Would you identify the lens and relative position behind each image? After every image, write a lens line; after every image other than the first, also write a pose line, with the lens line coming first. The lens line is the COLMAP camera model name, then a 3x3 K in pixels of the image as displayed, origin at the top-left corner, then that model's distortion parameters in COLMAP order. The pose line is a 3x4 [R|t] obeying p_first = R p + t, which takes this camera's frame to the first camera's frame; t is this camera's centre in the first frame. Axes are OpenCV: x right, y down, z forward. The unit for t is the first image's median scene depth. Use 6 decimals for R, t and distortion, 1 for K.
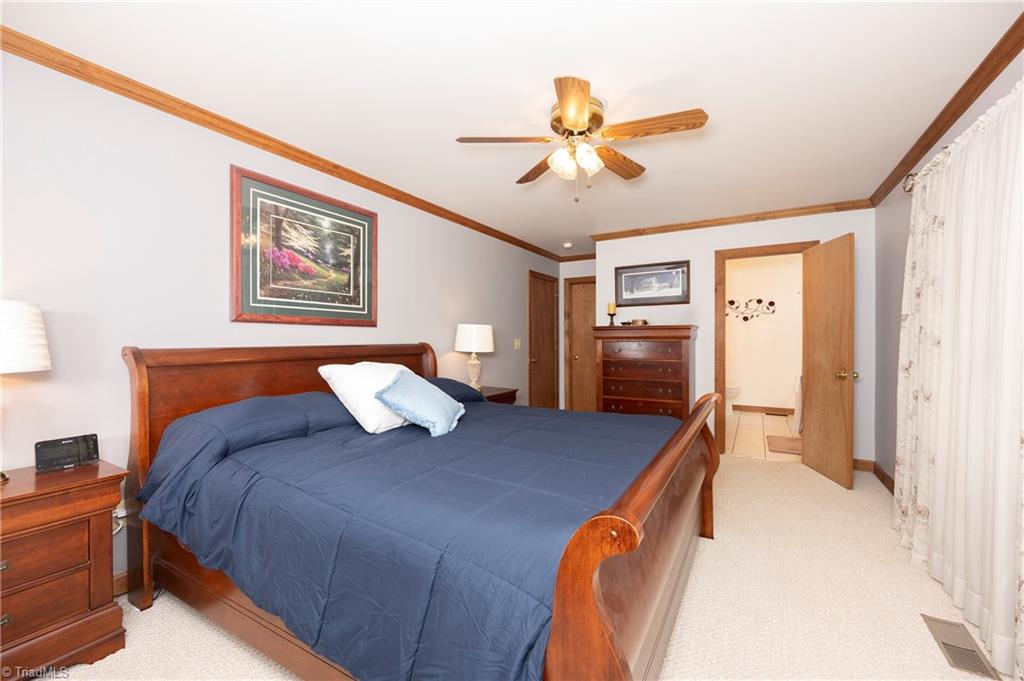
lens RADIAL K [[416.1, 0, 512.0], [0, 416.1, 340.5], [0, 0, 1]] dist [-0.000305, -0.000133]
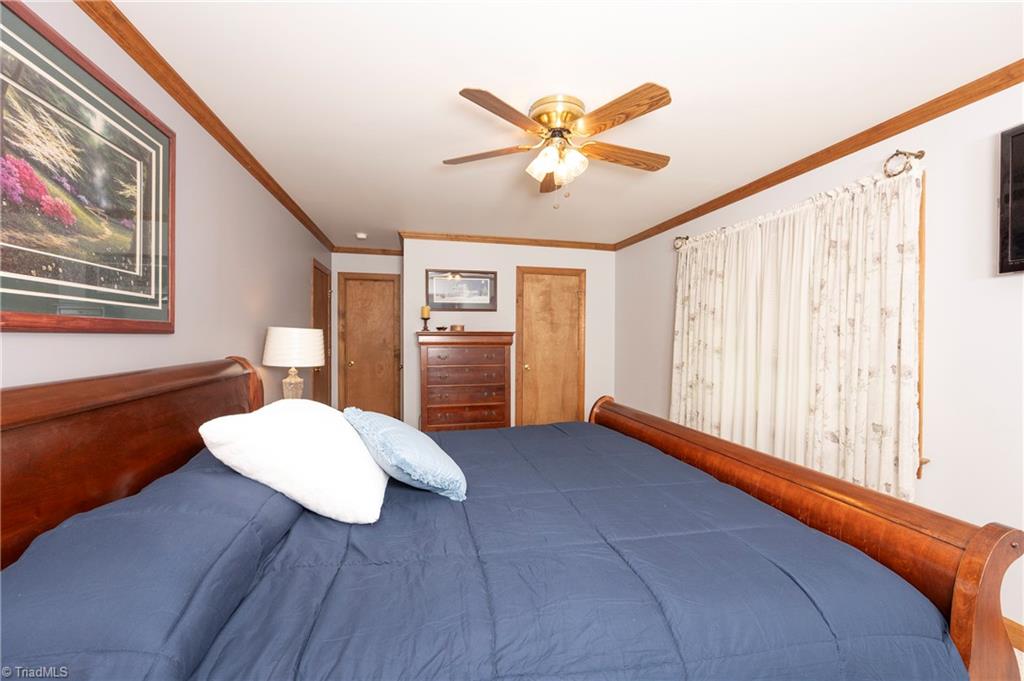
lens RADIAL K [[407.4, 0, 509.8], [0, 407.4, 338.8], [0, 0, 1]] dist [0.000431, -0.000025]
pose [[0.717110, -0.000482, 0.696960, -0.410779], [-0.002758, 0.999990, 0.003529, -0.030557], [-0.696954, -0.004453, 0.717102, 0.301619]]
